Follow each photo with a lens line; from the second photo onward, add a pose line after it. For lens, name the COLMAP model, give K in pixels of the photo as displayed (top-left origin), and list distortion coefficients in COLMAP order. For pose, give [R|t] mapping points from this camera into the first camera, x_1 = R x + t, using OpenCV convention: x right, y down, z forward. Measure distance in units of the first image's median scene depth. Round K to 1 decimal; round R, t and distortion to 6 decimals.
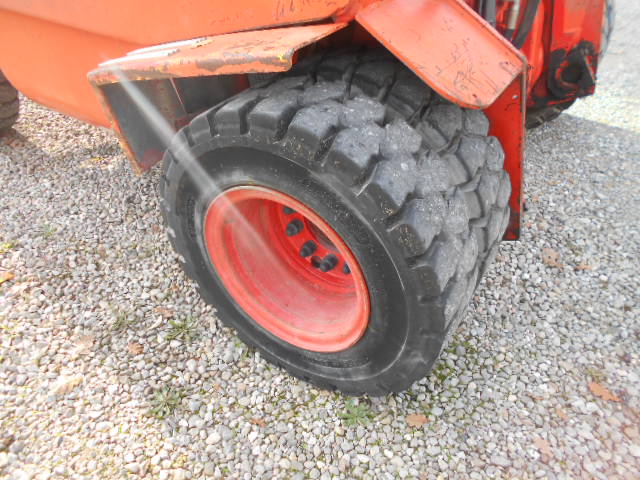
lens RADIAL K [[497.1, 0, 321.8], [0, 497.1, 242.9], [0, 0, 1]] dist [0.004103, 0.006603]
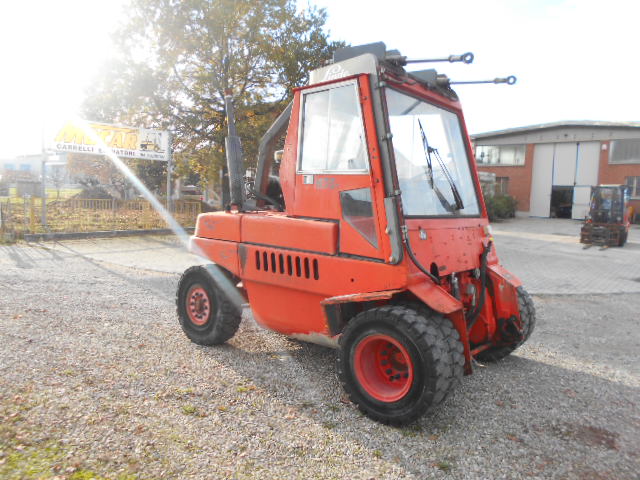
lens RADIAL K [[473.7, 0, 317.7], [0, 473.7, 238.4], [0, 0, 1]] dist [0.036668, 0.005071]
pose [[0.992041, 0.048868, -0.116044, -0.200872], [-0.105711, 0.823944, -0.556724, 1.223832], [0.068408, 0.564560, 0.822552, -2.067383]]
